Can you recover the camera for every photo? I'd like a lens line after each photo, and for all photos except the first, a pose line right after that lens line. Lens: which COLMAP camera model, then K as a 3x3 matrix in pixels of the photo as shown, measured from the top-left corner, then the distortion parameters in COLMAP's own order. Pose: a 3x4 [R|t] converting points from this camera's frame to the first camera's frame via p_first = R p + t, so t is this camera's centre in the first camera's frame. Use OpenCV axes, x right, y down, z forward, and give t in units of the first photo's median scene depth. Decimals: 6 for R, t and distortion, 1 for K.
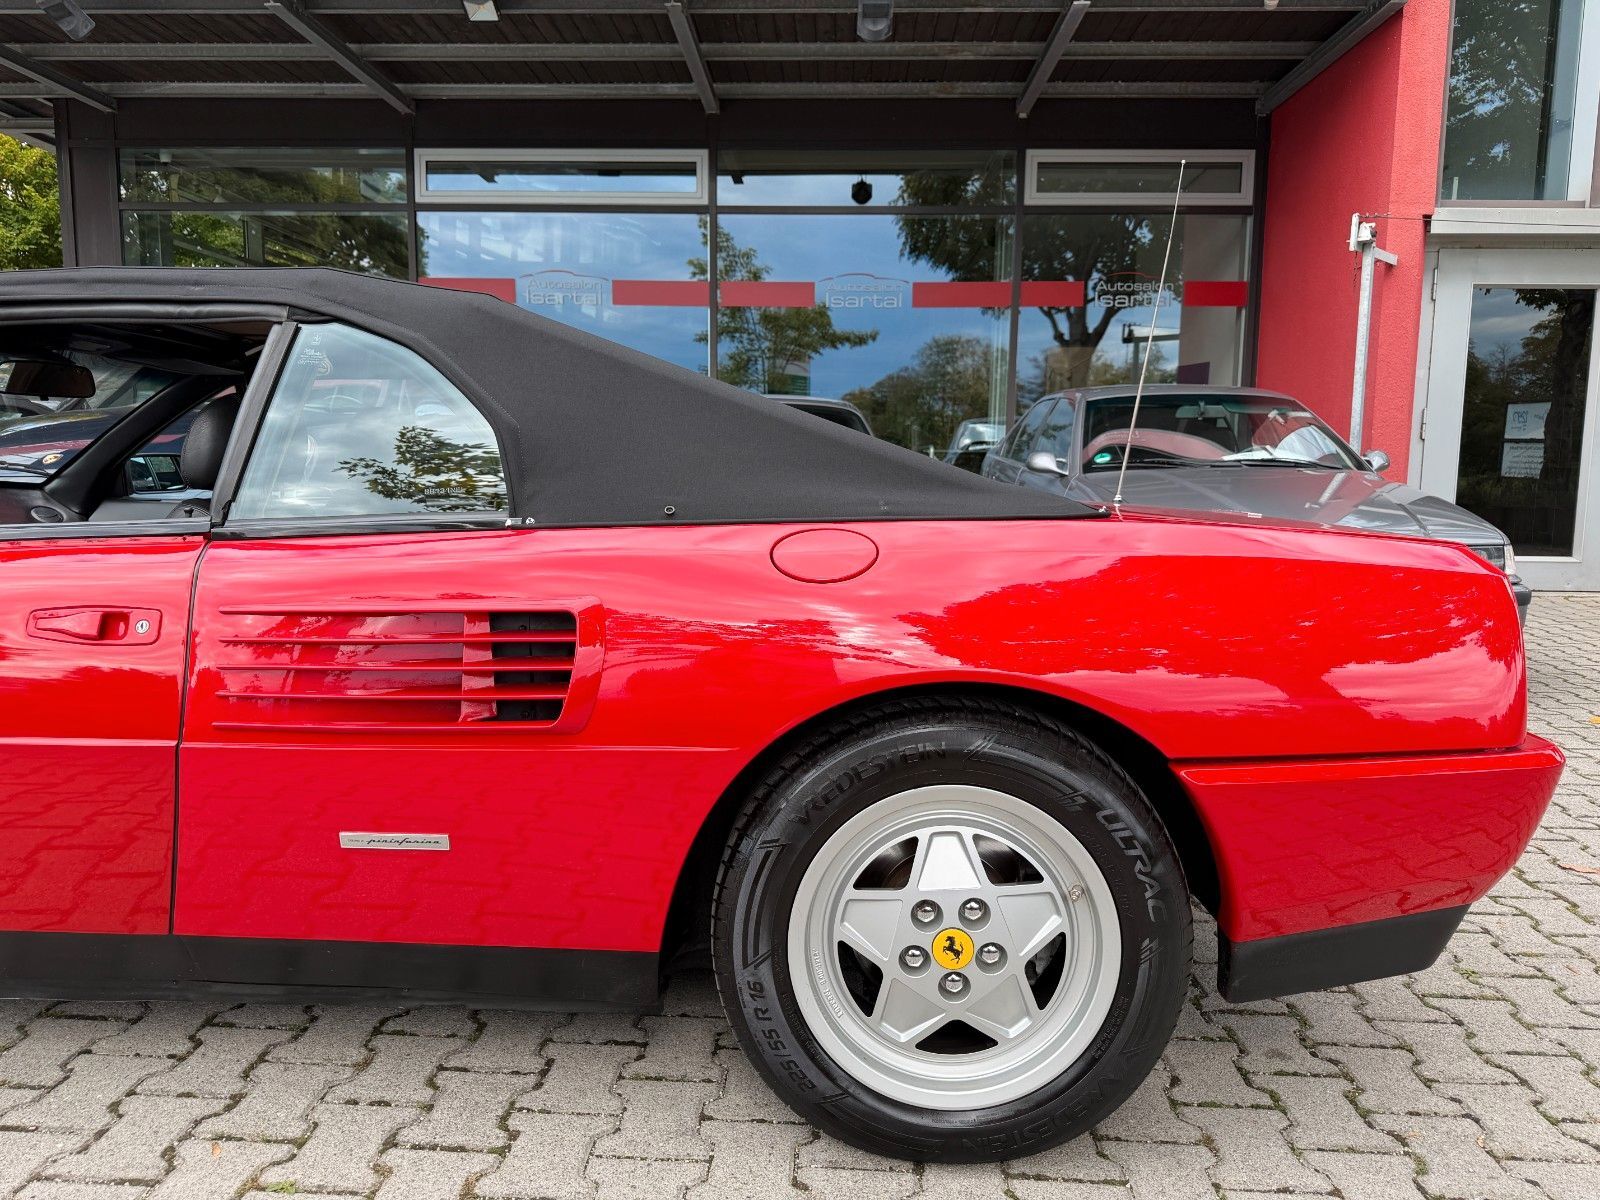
lens RADIAL K [[1160.8, 0, 792.1], [0, 1160.8, 615.8], [0, 0, 1]] dist [0.022943, -0.028468]
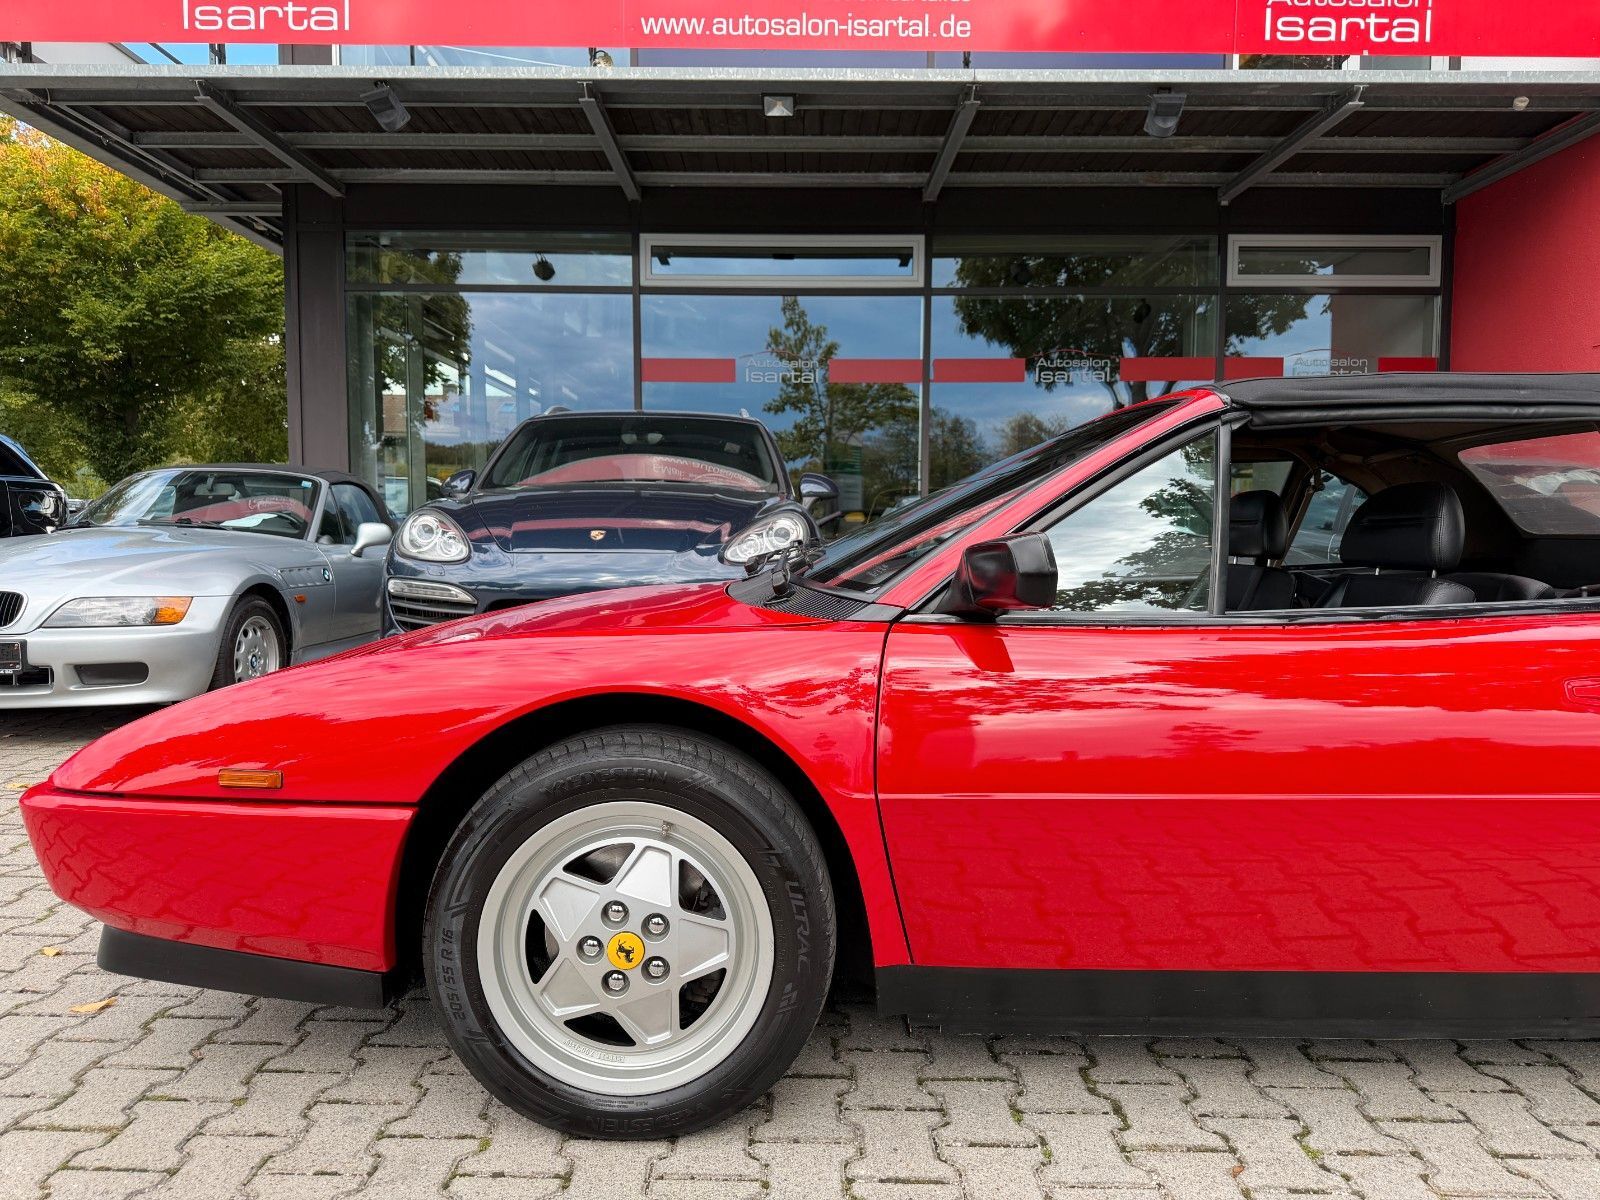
lens RADIAL K [[1160.8, 0, 801.4], [0, 1160.8, 583.7], [0, 0, 1]] dist [0.022943, -0.028468]
pose [[0.999096, -0.010032, 0.041299, -0.230237], [0.013631, 0.996044, -0.087809, 0.001127], [-0.040255, 0.088293, 0.995281, -0.004399]]
